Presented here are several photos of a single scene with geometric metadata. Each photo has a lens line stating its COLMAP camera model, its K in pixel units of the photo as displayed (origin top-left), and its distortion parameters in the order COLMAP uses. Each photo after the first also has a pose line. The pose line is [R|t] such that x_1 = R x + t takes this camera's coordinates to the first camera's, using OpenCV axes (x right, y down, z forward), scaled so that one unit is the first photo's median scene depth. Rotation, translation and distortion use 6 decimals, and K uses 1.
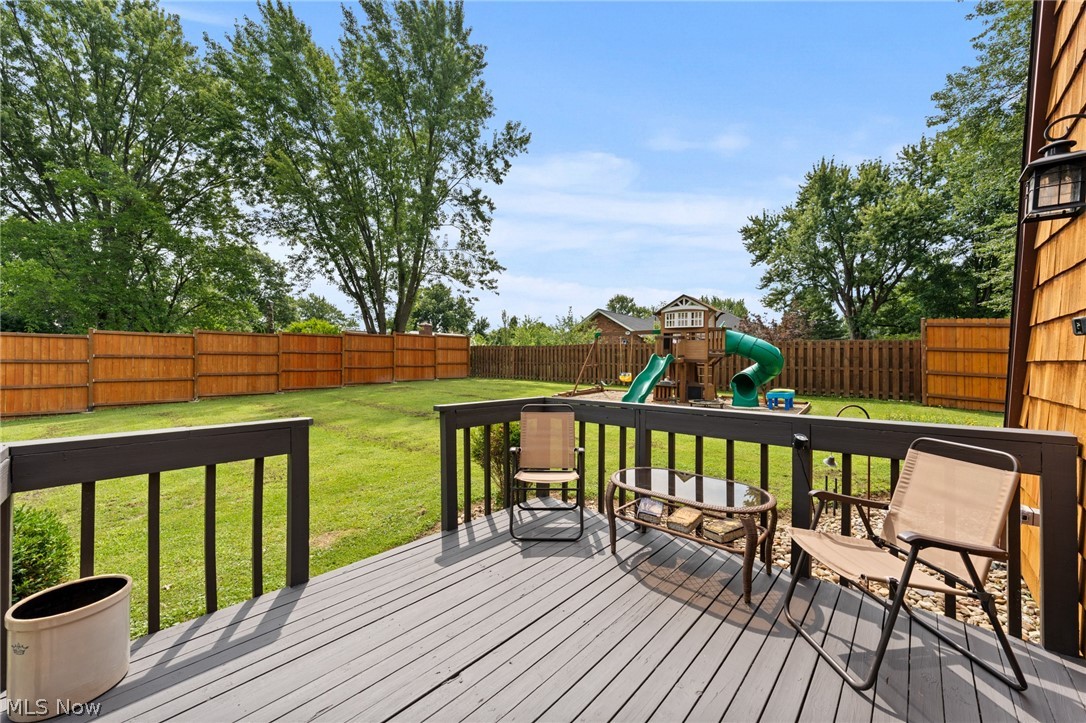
lens RADIAL K [[403.3, 0, 543.7], [0, 403.3, 364.3], [0, 0, 1]] dist [-0.002349, 0.000698]
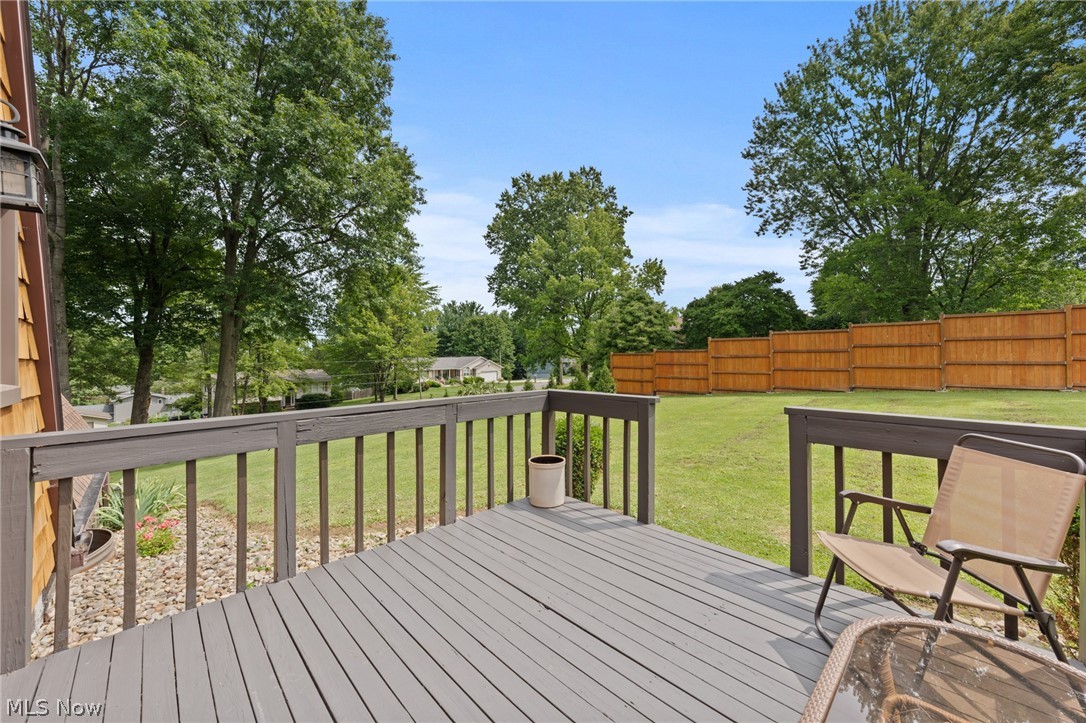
lens RADIAL K [[403.3, 0, 543.7], [0, 403.3, 357.0], [0, 0, 1]] dist [-0.002349, 0.000698]
pose [[-0.043747, 0.003876, -0.999035, 0.119822], [0.008735, 0.999956, 0.003497, 0.000690], [0.999004, -0.008573, -0.043779, 0.125500]]
